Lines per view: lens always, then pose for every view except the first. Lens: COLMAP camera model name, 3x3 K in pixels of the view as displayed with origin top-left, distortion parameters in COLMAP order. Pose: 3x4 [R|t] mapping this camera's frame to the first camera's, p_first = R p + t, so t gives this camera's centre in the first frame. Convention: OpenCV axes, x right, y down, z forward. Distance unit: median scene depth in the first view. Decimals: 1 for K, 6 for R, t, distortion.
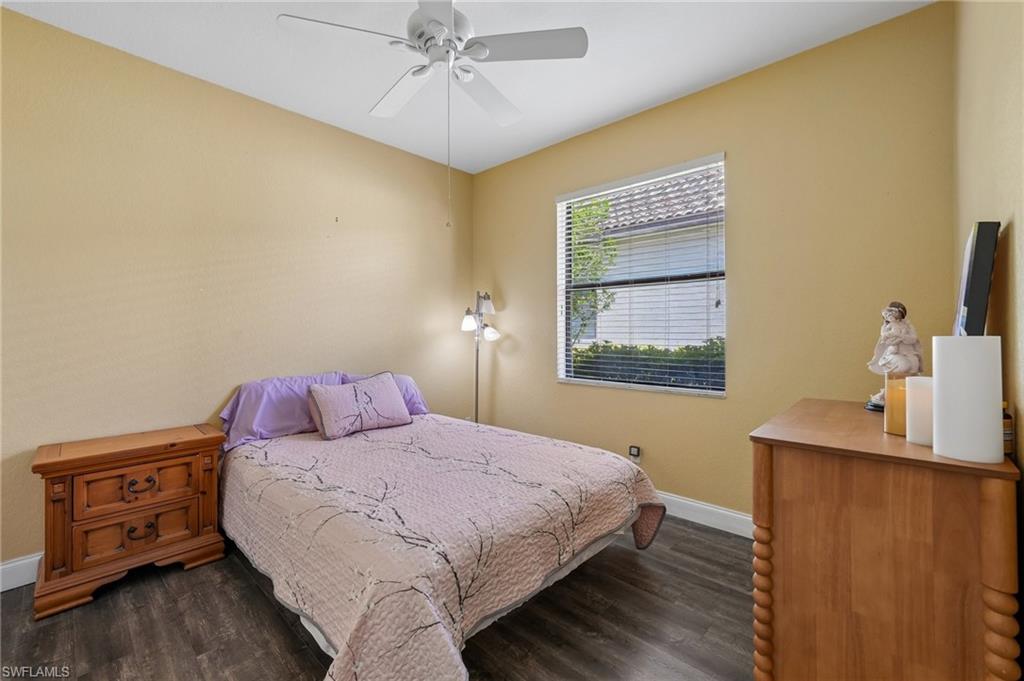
lens RADIAL K [[426.9, 0, 508.6], [0, 426.9, 313.1], [0, 0, 1]] dist [-0.000252, -0.000073]
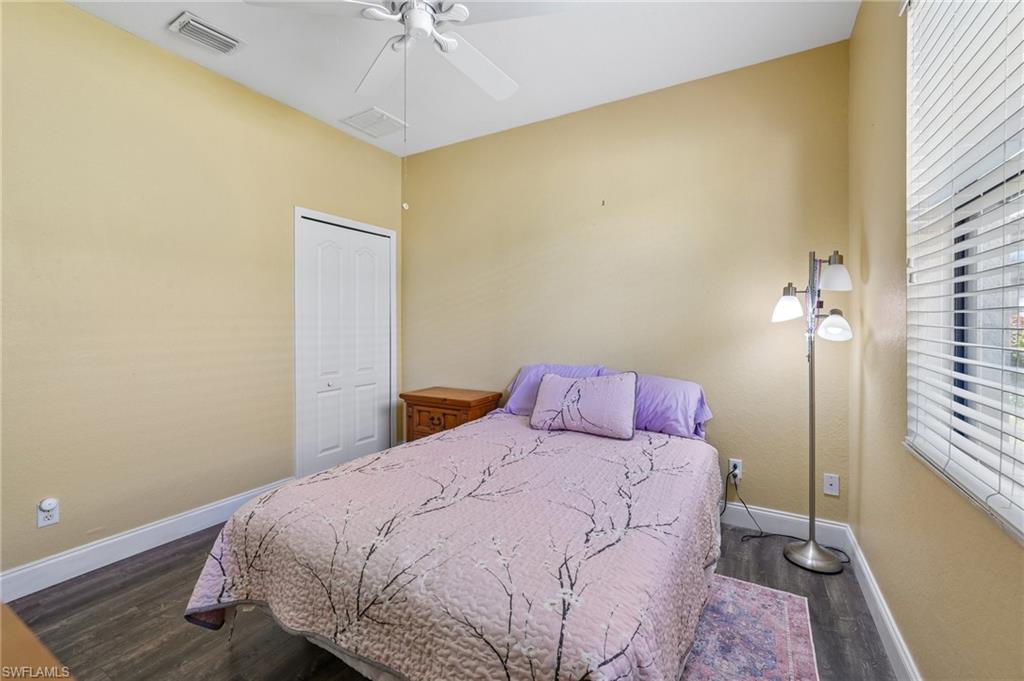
lens RADIAL K [[426.9, 0, 508.6], [0, 426.9, 313.1], [0, 0, 1]] dist [-0.000252, -0.000073]
pose [[0.224246, -0.020831, -0.974310, 0.542488], [0.042509, 0.999029, -0.011575, 0.026336], [0.973605, -0.038822, 0.224914, 0.678638]]
